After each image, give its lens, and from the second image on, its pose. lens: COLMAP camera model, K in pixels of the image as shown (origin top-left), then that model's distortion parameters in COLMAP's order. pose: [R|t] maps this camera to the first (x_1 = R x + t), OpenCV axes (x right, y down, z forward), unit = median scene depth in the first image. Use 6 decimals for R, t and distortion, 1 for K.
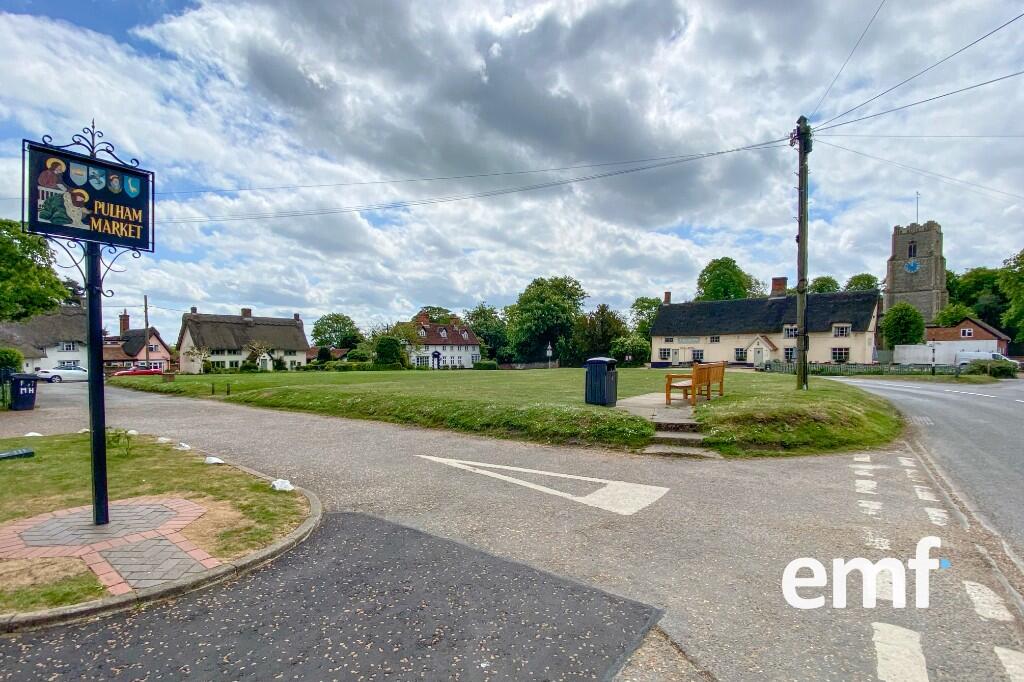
lens RADIAL K [[496.7, 0, 511.4], [0, 496.7, 358.3], [0, 0, 1]] dist [-0.012072, -0.000578]
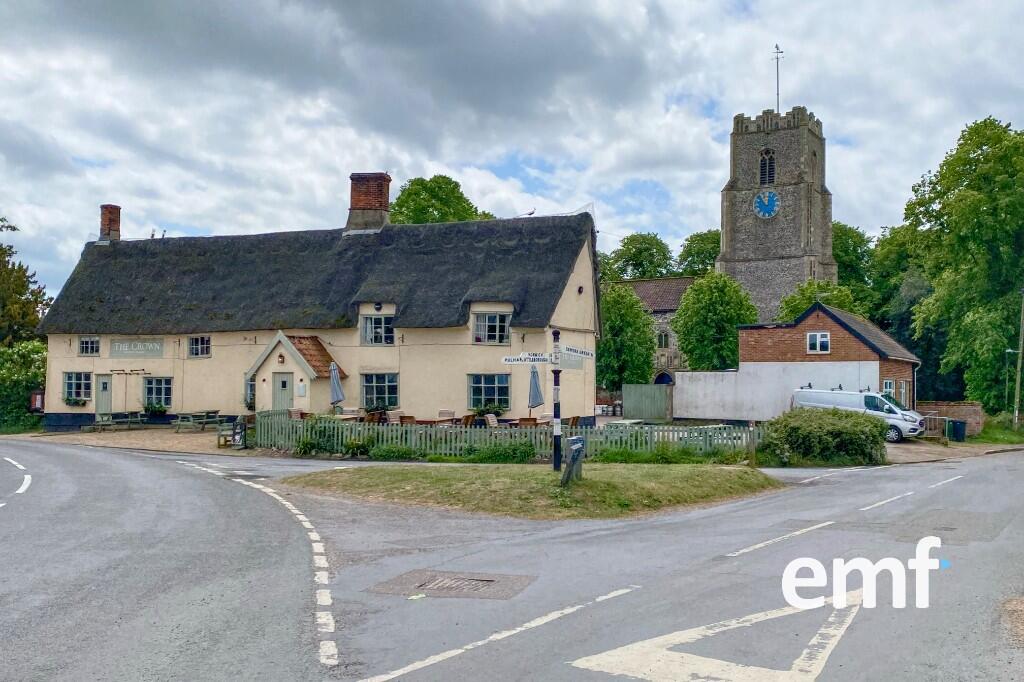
lens RADIAL K [[1009.3, 0, 511.9], [0, 1009.3, 368.2], [0, 0, 1]] dist [0.155073, -0.394353]
pose [[0.935395, 0.015700, 0.353256, 0.349348], [-0.004760, 0.999482, -0.031815, -0.002211], [-0.353573, 0.028078, 0.934986, 0.267398]]
